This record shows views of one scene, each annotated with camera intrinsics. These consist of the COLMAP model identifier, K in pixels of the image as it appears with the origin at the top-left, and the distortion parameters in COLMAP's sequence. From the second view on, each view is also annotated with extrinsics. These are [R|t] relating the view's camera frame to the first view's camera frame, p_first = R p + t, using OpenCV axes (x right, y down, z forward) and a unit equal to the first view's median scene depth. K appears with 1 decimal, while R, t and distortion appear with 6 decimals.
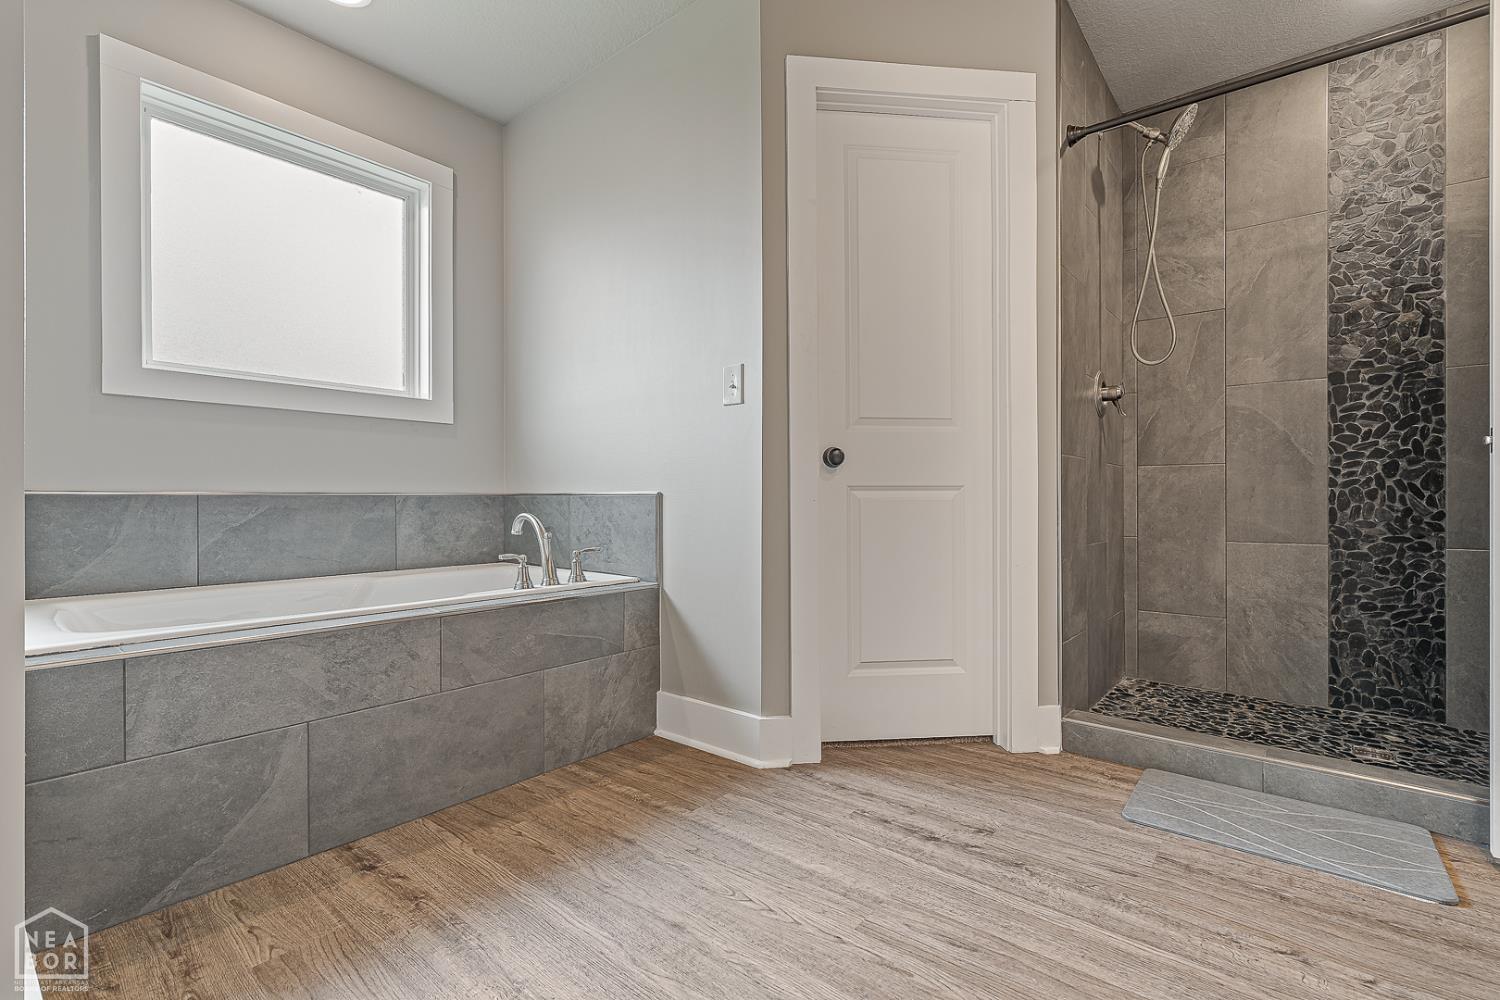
lens RADIAL K [[685.2, 0, 748.0], [0, 685.2, 491.9], [0, 0, 1]] dist [-0.005771, 0.001987]
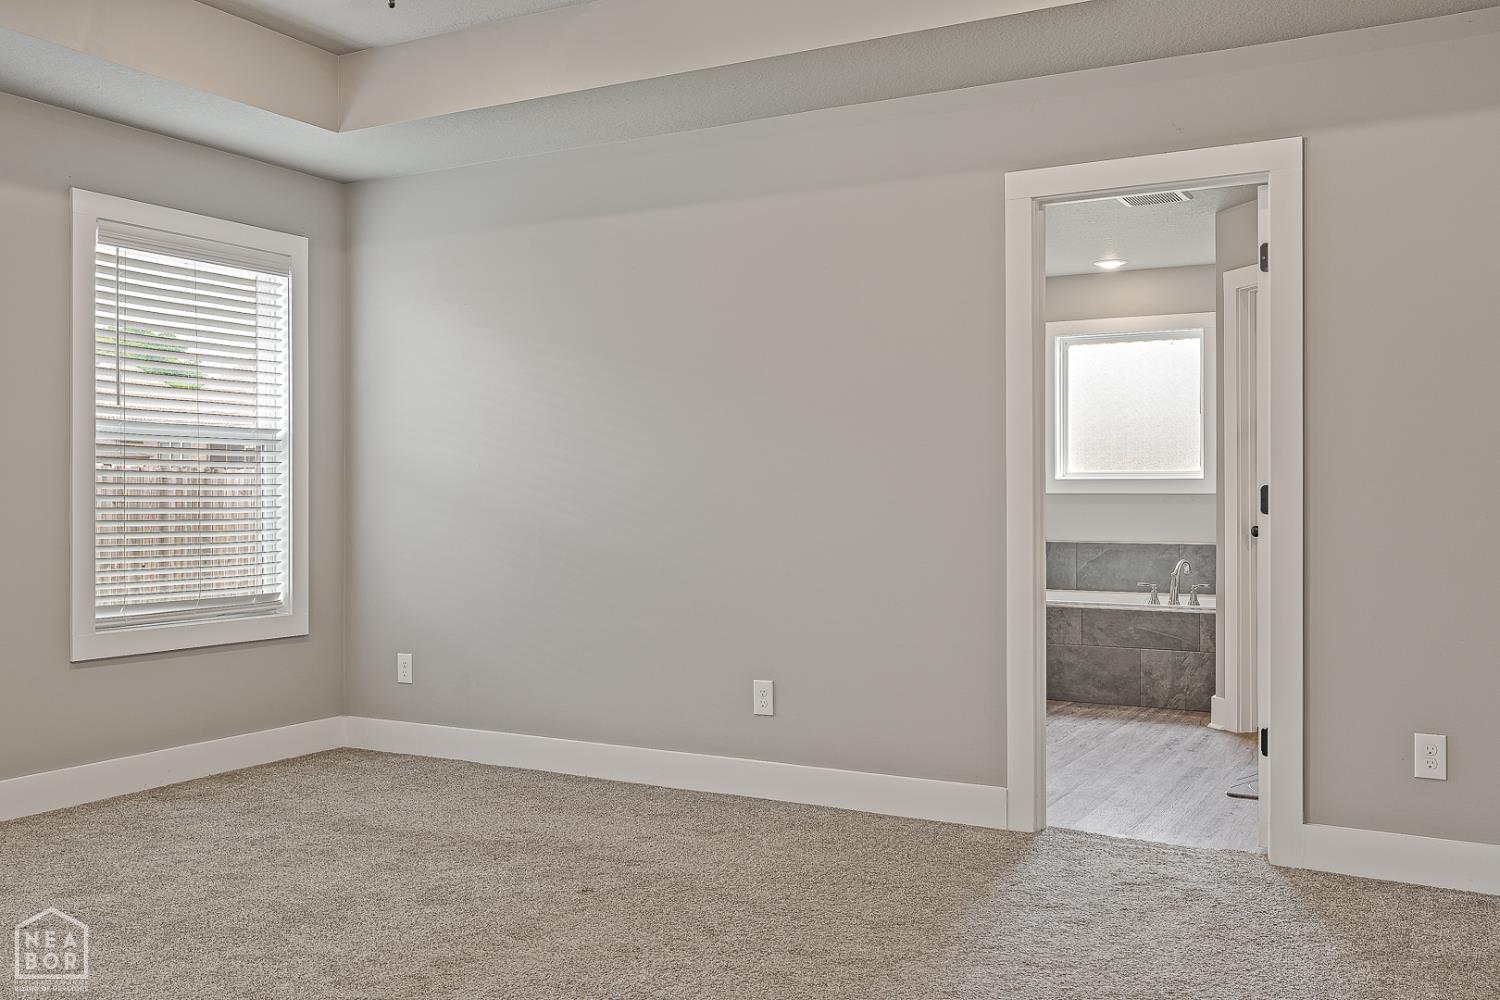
lens RADIAL K [[1360.7, 0, 747.8], [0, 1360.7, 434.9], [0, 0, 1]] dist [0.020924, -0.007317]
pose [[0.184755, -0.042872, -0.981849, 2.859605], [0.008666, 0.999080, -0.041994, -0.147733], [0.982746, -0.000751, 0.184956, -0.627071]]
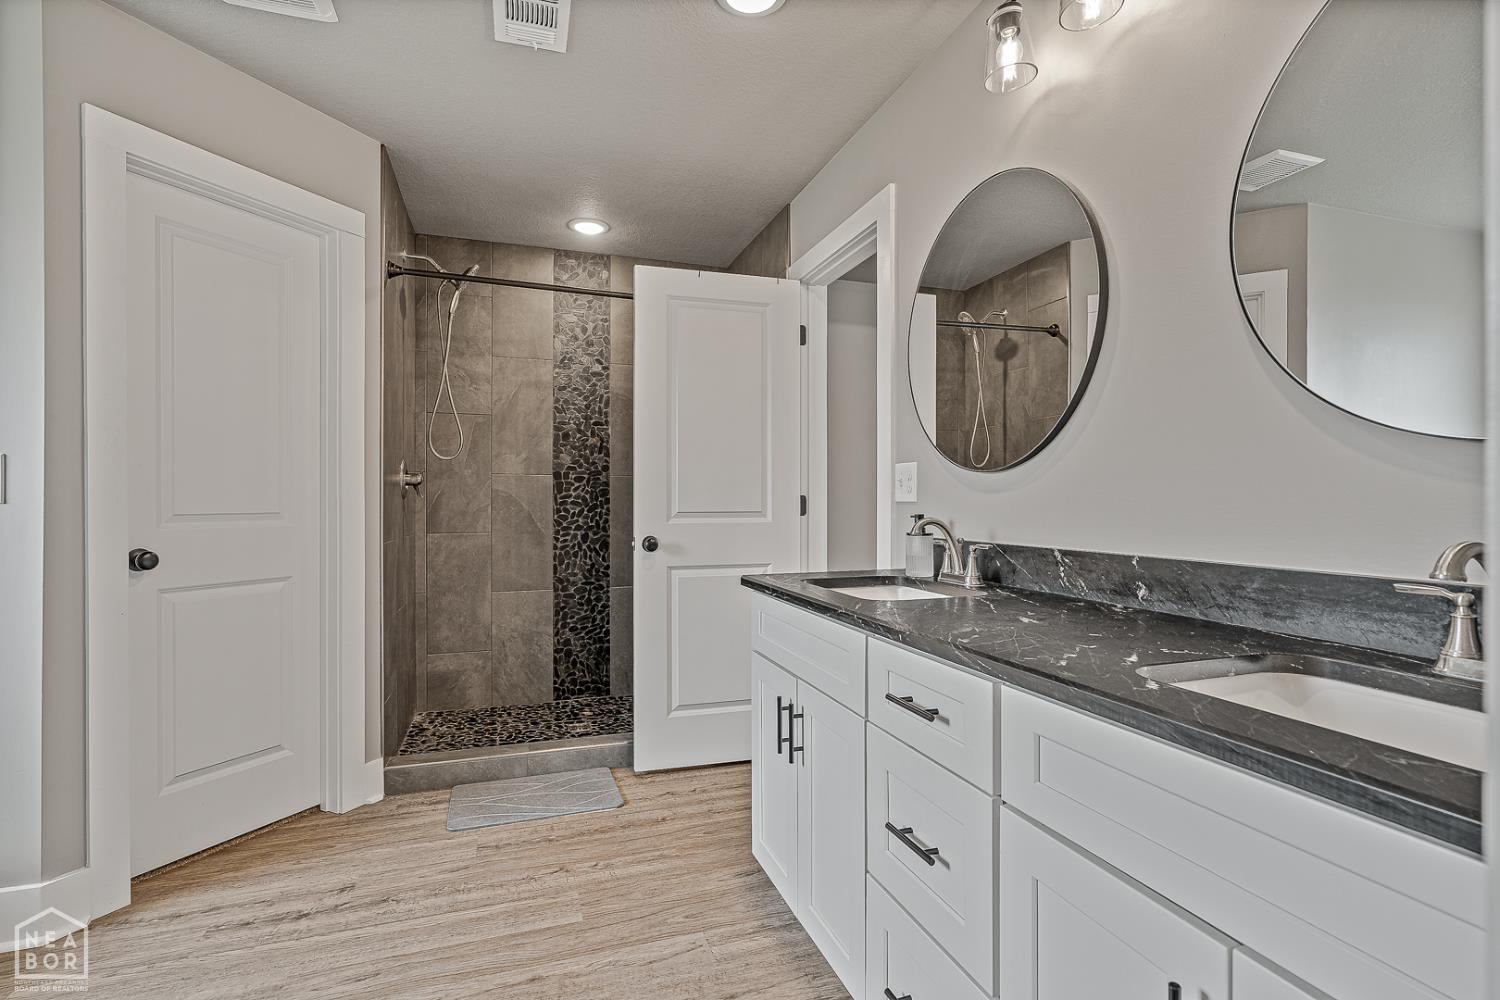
lens RADIAL K [[702.2, 0, 750.0], [0, 702.2, 496.1], [0, 0, 1]] dist [-0.006080, 0.002016]
pose [[0.525407, 0.006051, 0.850830, -0.248456], [-0.001425, 0.999980, -0.006232, -0.135503], [-0.850850, 0.002062, 0.525405, -0.178249]]
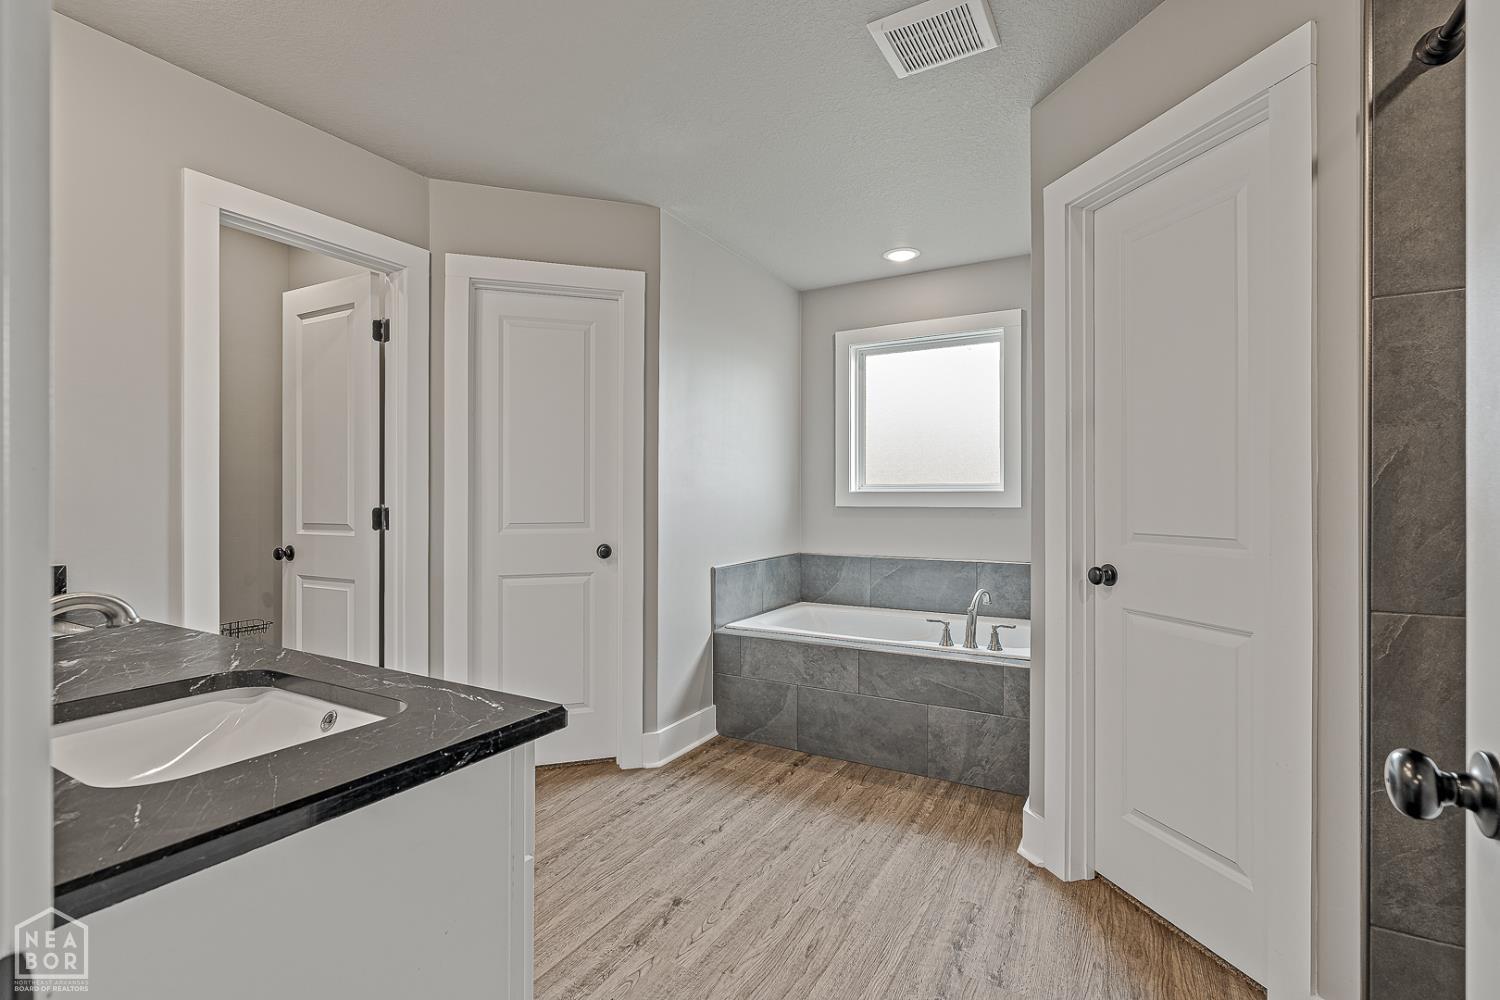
lens RADIAL K [[685.2, 0, 744.4], [0, 685.2, 484.8], [0, 0, 1]] dist [-0.005771, 0.001987]
pose [[0.164543, -0.017543, -0.986214, 1.000295], [0.014237, 0.999780, -0.015409, -0.173197], [0.986267, -0.011505, 0.164757, 0.367859]]
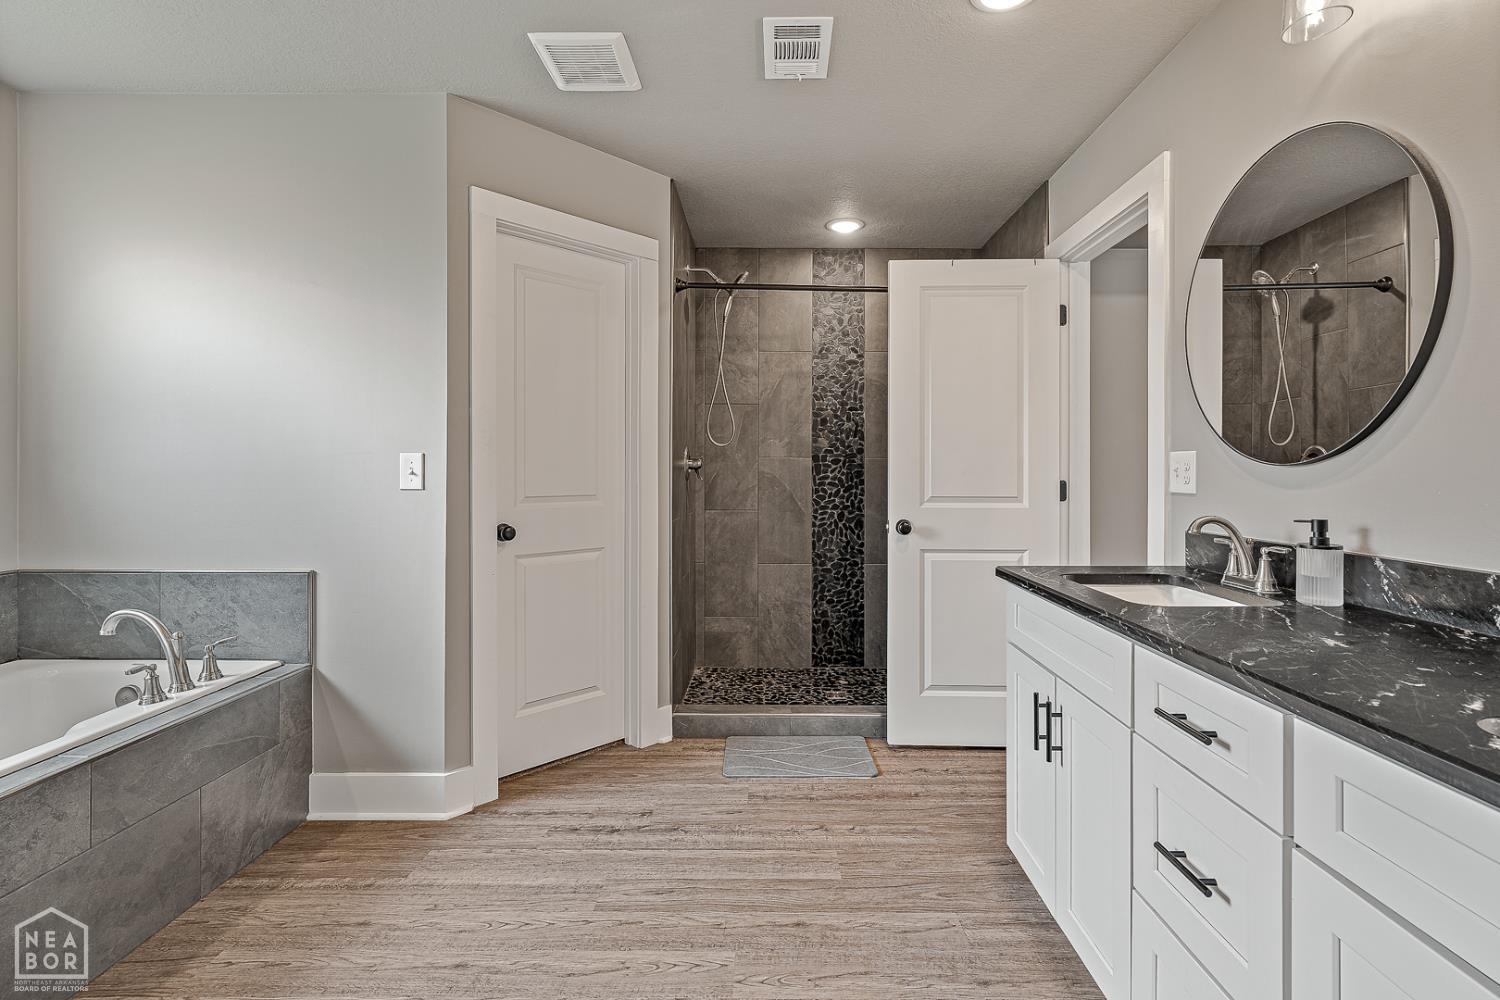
lens RADIAL K [[685.2, 0, 771.2], [0, 685.2, 469.2], [0, 0, 1]] dist [-0.005771, 0.001987]
pose [[0.771451, 0.006228, 0.636258, -0.275486], [-0.004570, 0.999981, -0.004248, -0.160431], [-0.636272, 0.000370, 0.771465, -0.193121]]
